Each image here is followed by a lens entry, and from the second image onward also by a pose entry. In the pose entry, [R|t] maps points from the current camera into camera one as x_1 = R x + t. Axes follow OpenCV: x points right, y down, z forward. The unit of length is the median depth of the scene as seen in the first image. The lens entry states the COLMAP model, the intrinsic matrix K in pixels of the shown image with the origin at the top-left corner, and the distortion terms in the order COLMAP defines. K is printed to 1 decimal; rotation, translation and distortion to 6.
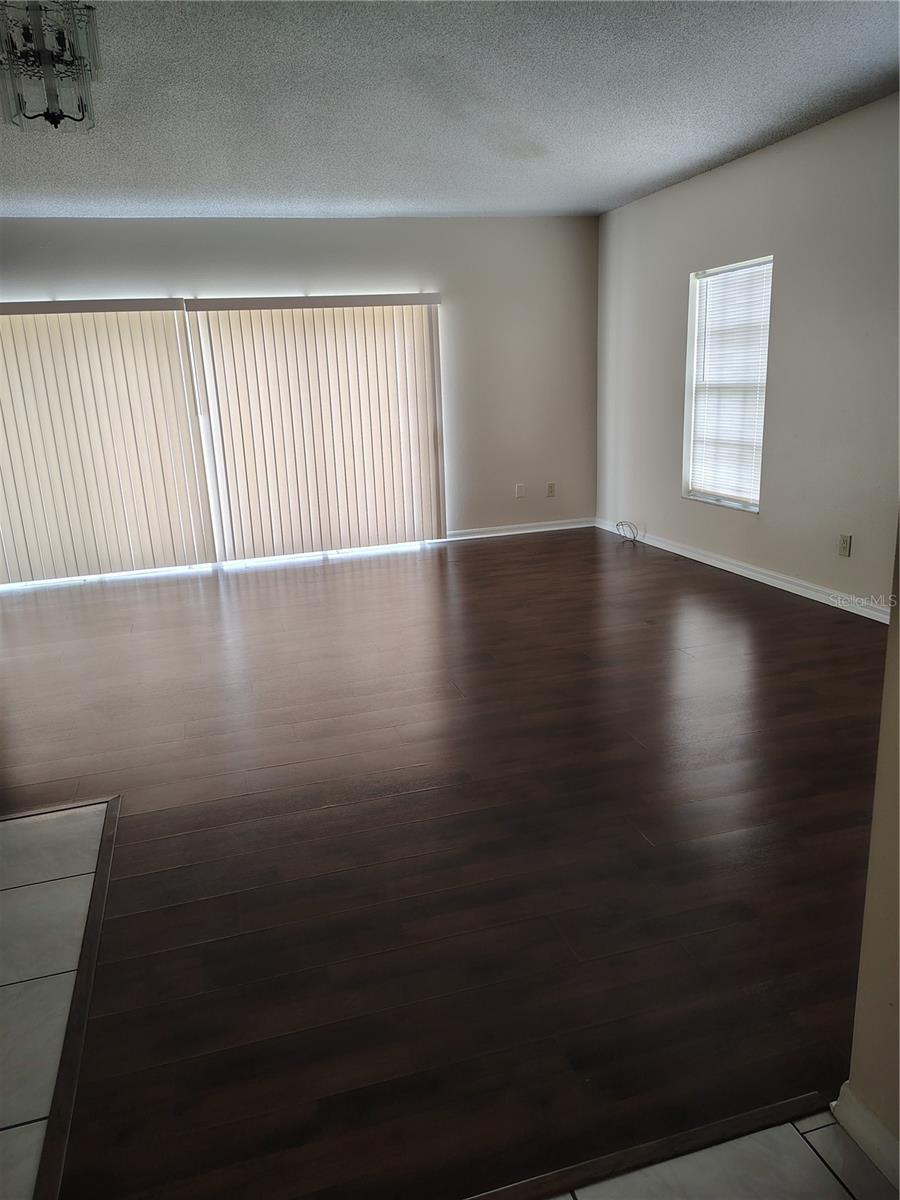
lens RADIAL K [[823.6, 0, 440.1], [0, 823.6, 613.1], [0, 0, 1]] dist [0.042931, -0.046870]
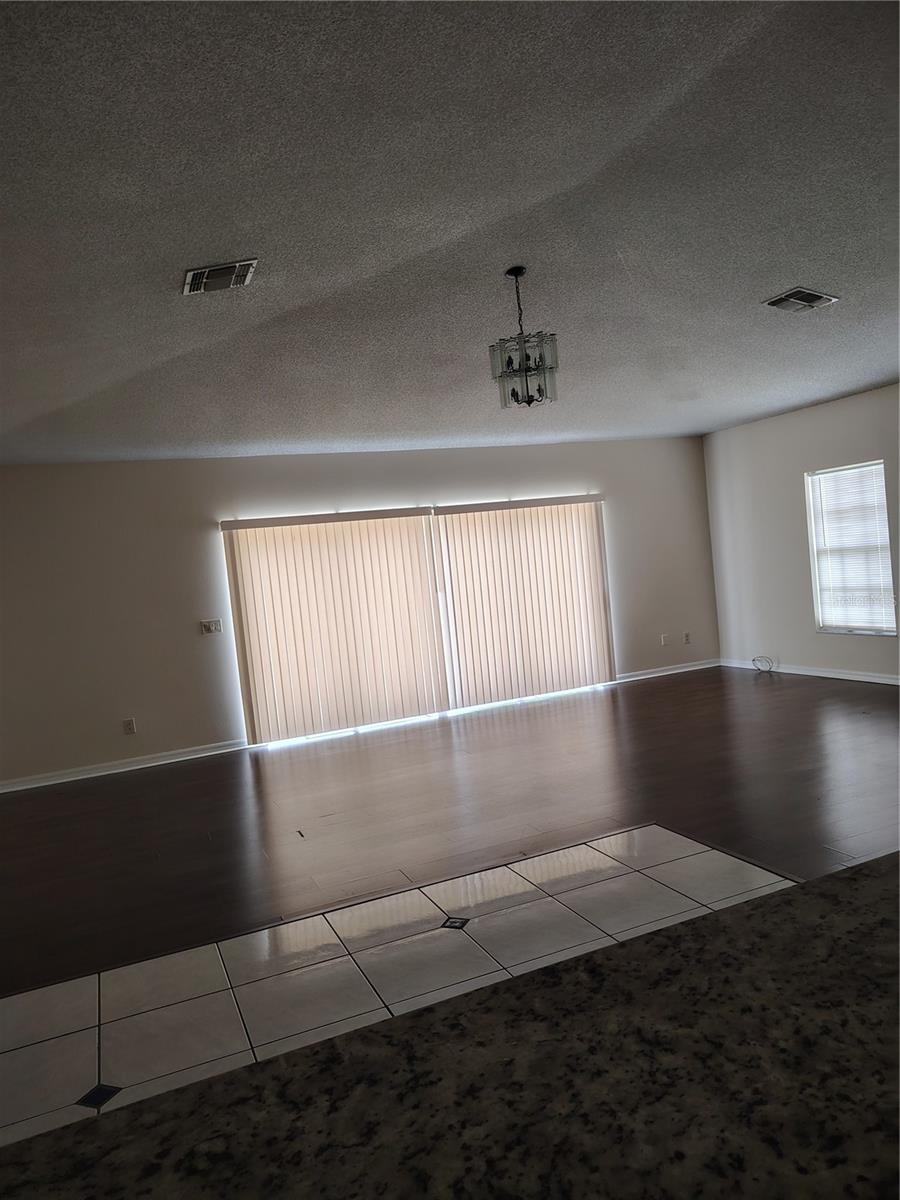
lens RADIAL K [[823.6, 0, 441.0], [0, 823.6, 593.7], [0, 0, 1]] dist [0.042931, -0.046870]
pose [[0.992240, -0.055705, 0.111159, -0.425257], [0.081036, 0.967789, -0.238366, 0.062322], [-0.094300, 0.245524, 0.964793, -0.212510]]
